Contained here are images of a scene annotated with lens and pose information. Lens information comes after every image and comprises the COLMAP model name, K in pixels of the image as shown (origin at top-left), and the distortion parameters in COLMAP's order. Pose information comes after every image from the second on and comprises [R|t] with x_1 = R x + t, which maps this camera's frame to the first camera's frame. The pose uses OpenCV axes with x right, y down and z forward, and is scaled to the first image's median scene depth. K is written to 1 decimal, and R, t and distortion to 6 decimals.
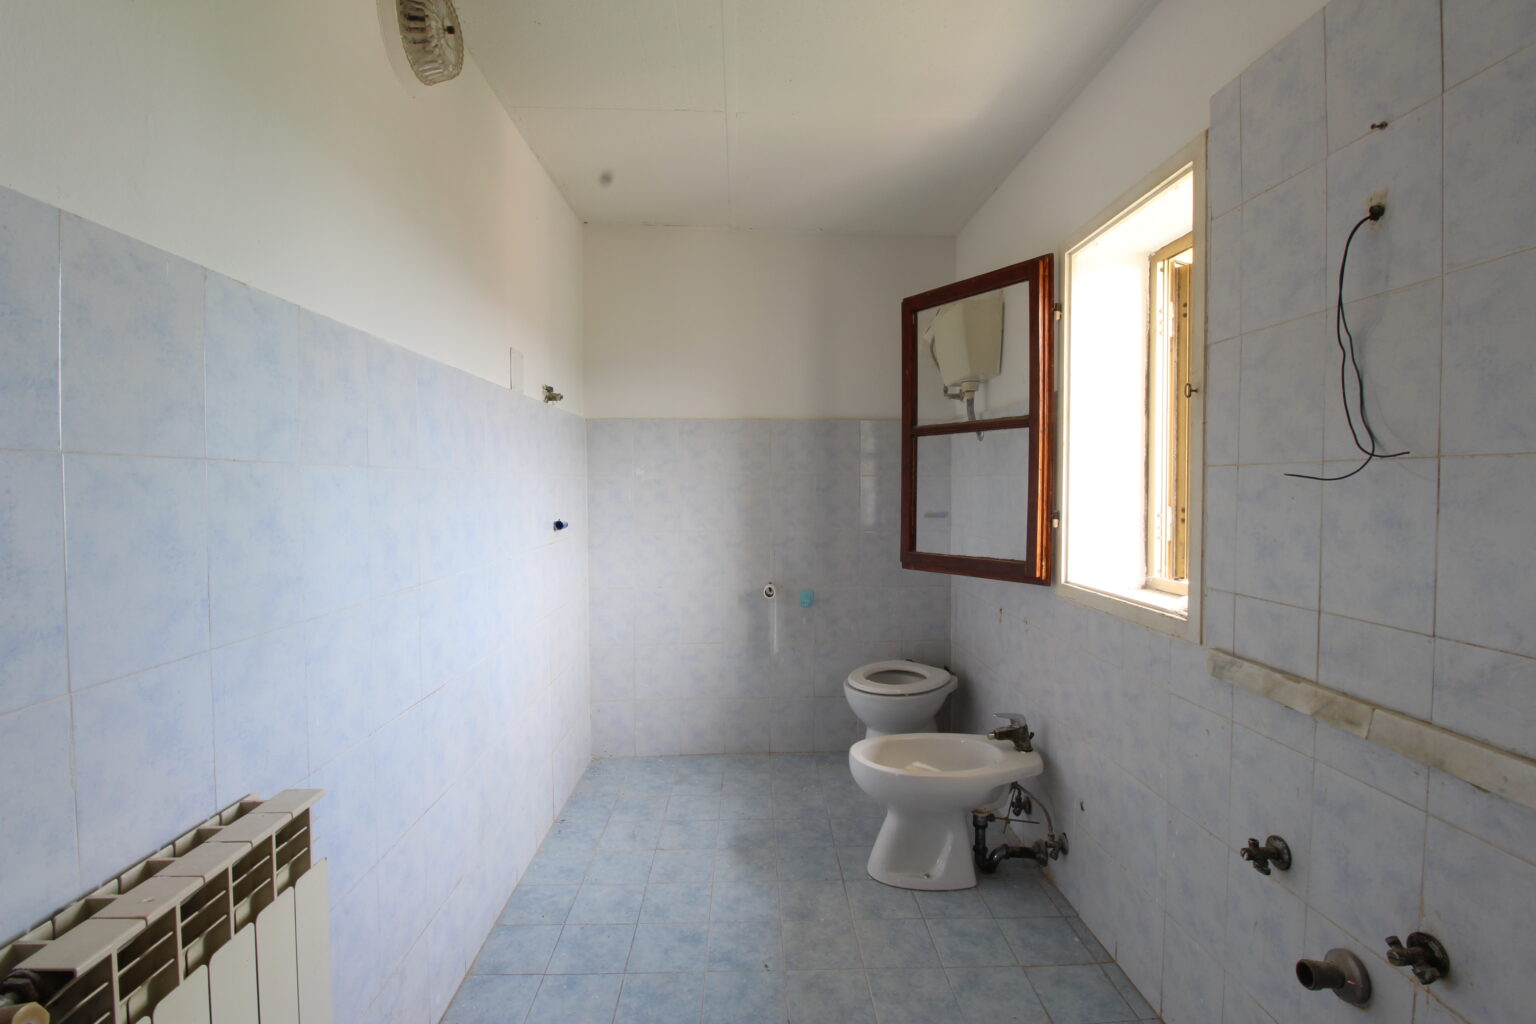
lens RADIAL K [[708.5, 0, 771.2], [0, 708.5, 502.8], [0, 0, 1]] dist [-0.000756, -0.012715]
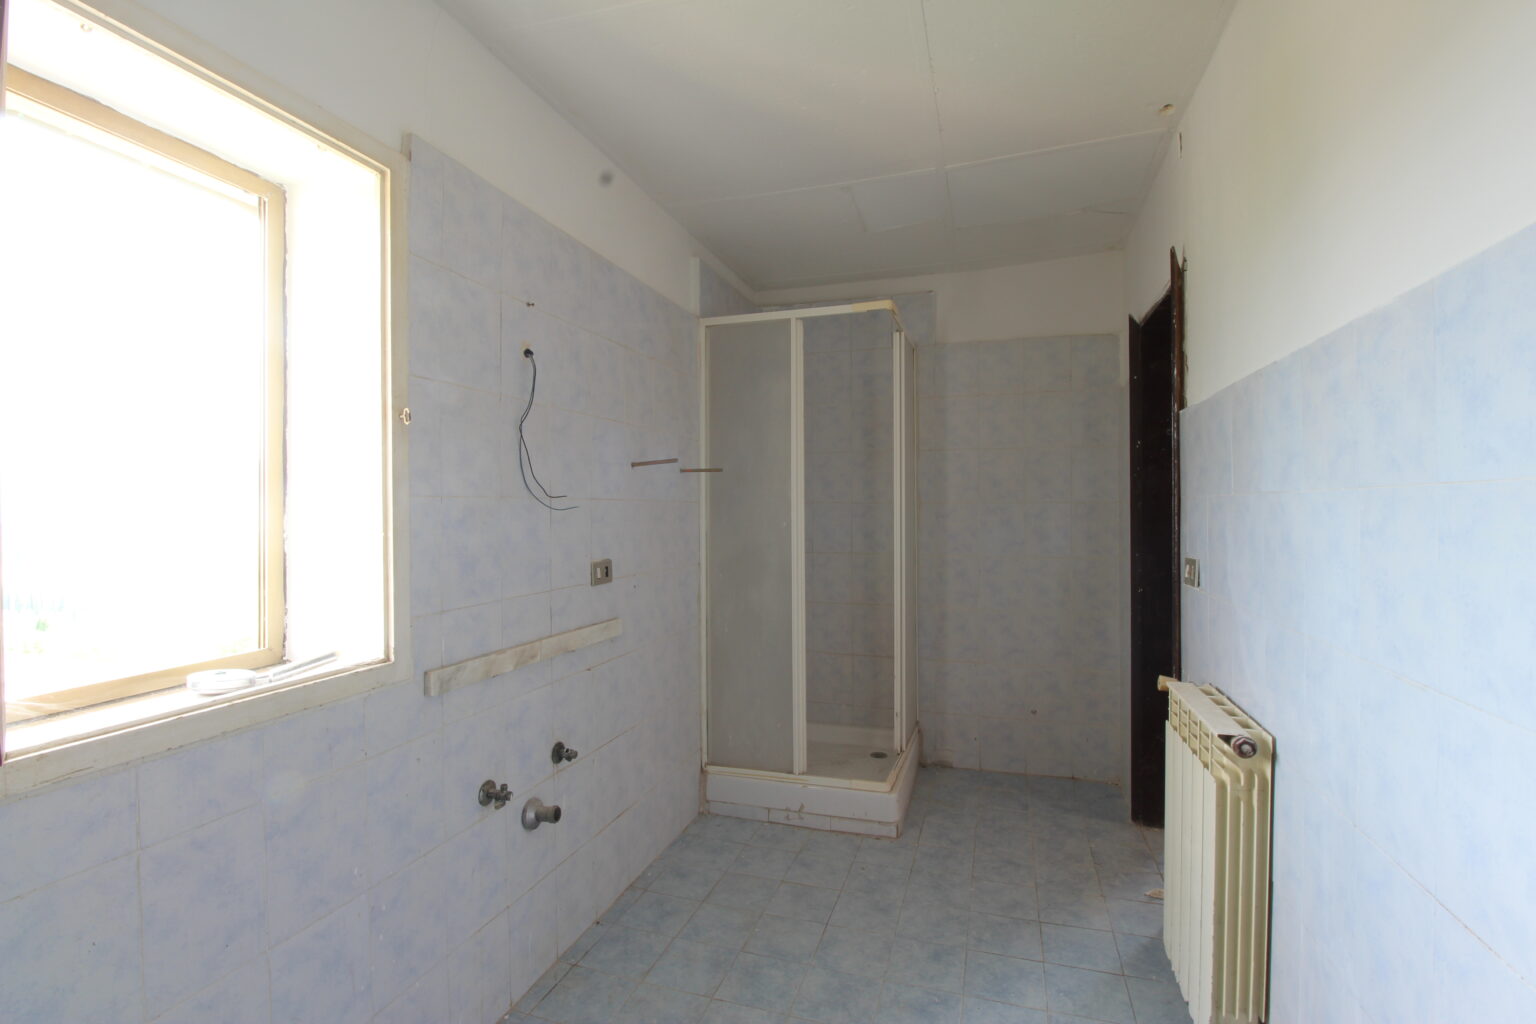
lens RADIAL K [[708.5, 0, 771.2], [0, 708.5, 502.8], [0, 0, 1]] dist [-0.000756, -0.012715]
pose [[-0.940259, 0.008375, 0.340356, -0.137851], [0.014879, 0.999753, 0.016506, -0.034905], [-0.340134, 0.020584, -0.940152, 1.214775]]
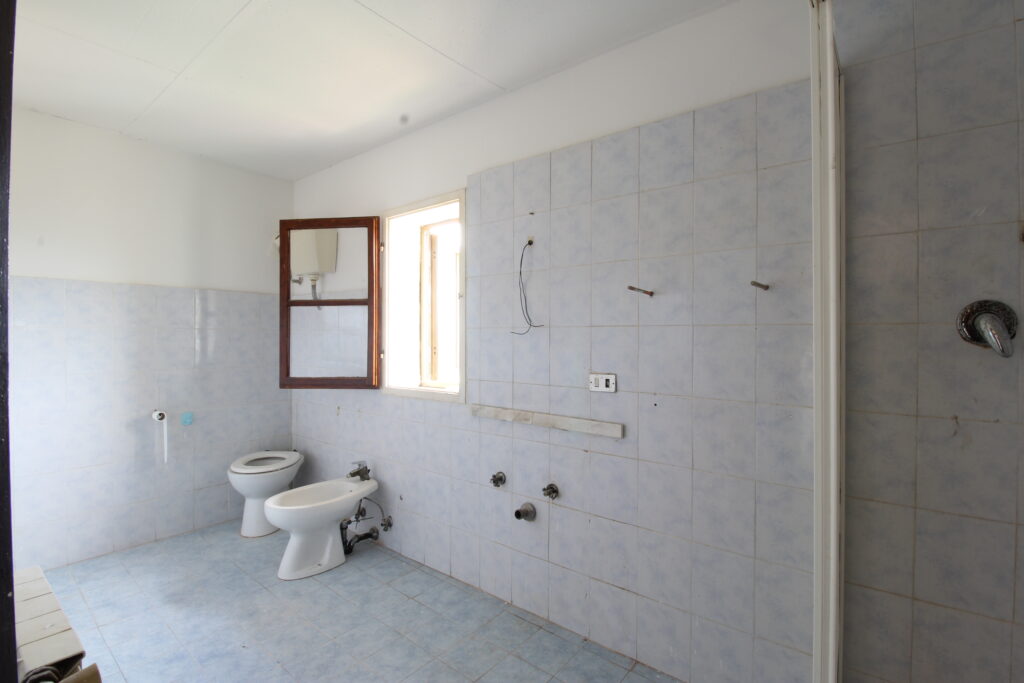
lens RADIAL K [[472.3, 0, 514.1], [0, 472.3, 335.4], [0, 0, 1]] dist [-0.000756, -0.012715]
pose [[0.656105, 0.004982, 0.754653, -0.331569], [0.017053, 0.999625, -0.021425, 0.006176], [-0.754477, 0.026927, 0.655774, -0.113805]]
